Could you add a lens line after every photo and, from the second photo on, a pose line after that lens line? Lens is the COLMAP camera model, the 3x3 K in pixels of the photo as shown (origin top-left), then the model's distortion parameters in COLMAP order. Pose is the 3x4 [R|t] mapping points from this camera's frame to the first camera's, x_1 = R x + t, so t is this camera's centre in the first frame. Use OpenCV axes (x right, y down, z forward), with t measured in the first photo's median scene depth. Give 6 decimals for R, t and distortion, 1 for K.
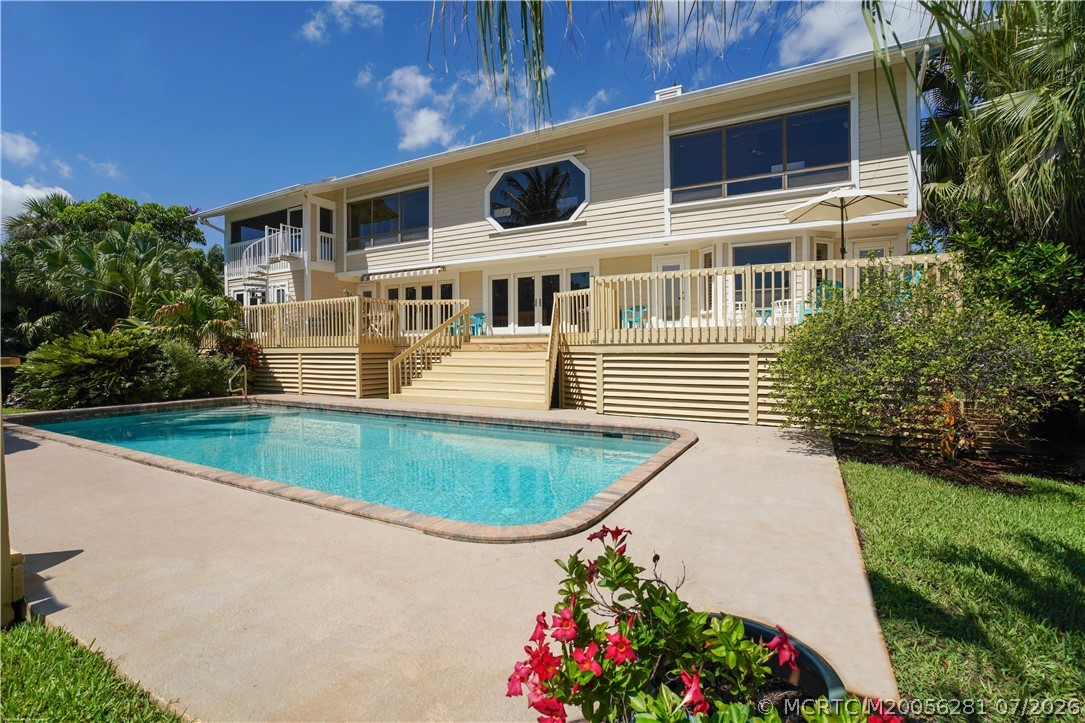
lens RADIAL K [[503.8, 0, 542.5], [0, 503.8, 347.1], [0, 0, 1]] dist [-0.001489, -0.000058]
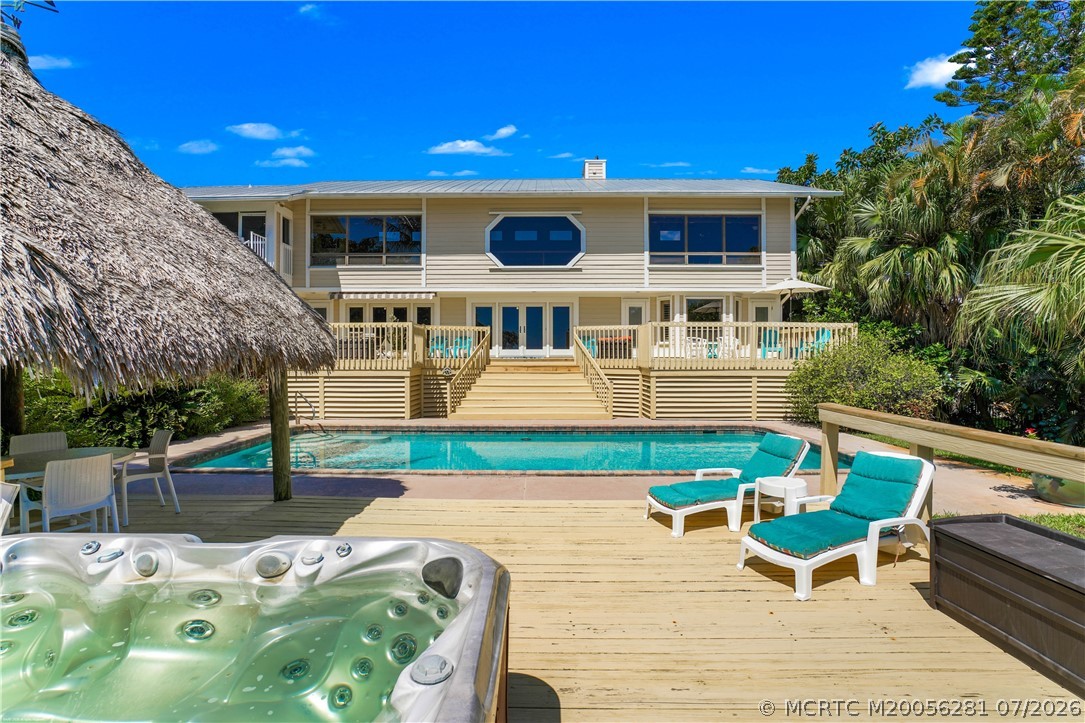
lens RADIAL K [[494.9, 0, 542.5], [0, 494.9, 361.5], [0, 0, 1]] dist [0.000016, 0.000010]
pose [[0.879012, -0.003632, 0.476785, -0.612269], [-0.004664, 0.999858, 0.016215, -0.037252], [-0.476776, -0.016477, 0.878870, -0.047773]]
